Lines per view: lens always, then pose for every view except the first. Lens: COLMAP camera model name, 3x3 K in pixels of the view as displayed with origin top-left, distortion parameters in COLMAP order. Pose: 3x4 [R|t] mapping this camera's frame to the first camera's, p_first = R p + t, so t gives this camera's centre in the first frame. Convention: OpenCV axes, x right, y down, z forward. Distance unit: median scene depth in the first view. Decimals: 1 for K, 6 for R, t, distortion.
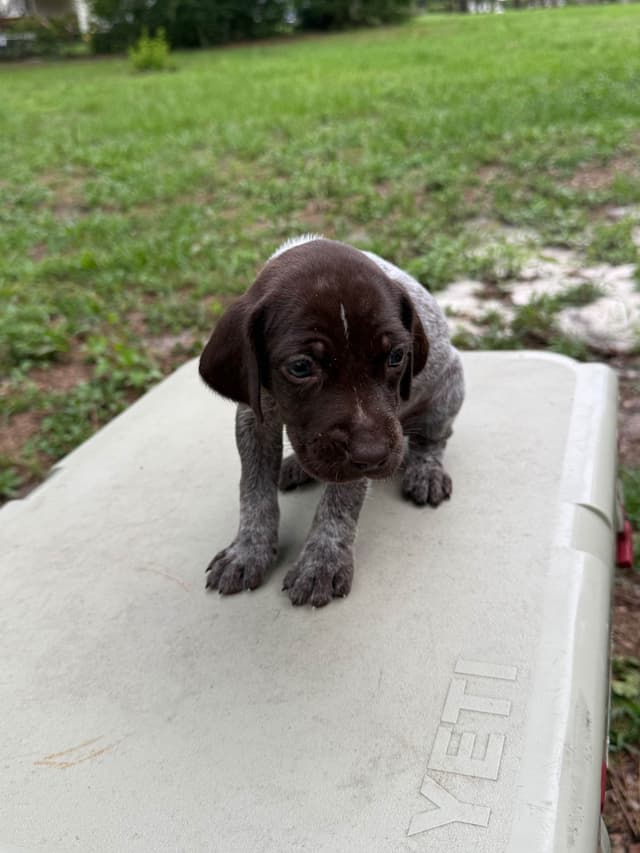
lens RADIAL K [[801.3, 0, 310.2], [0, 801.3, 426.5], [0, 0, 1]] dist [0.060283, -0.159405]
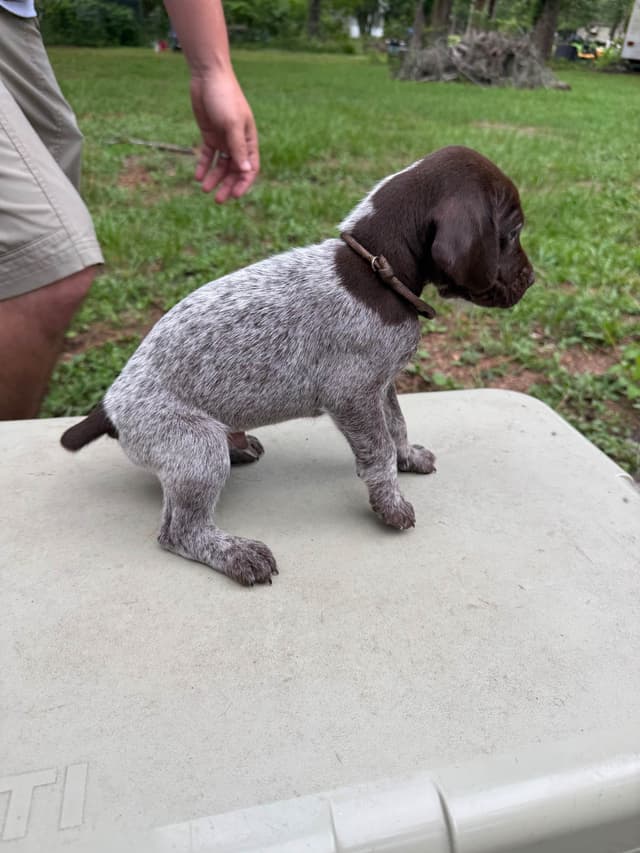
lens RADIAL K [[616.3, 0, 320.0], [0, 616.3, 423.1], [0, 0, 1]] dist [0.032775, -0.098678]
pose [[0.542678, 0.511789, -0.666013, 0.131173], [-0.444739, 0.847736, 0.289051, -0.079412], [0.712537, 0.139340, 0.687660, 0.143859]]
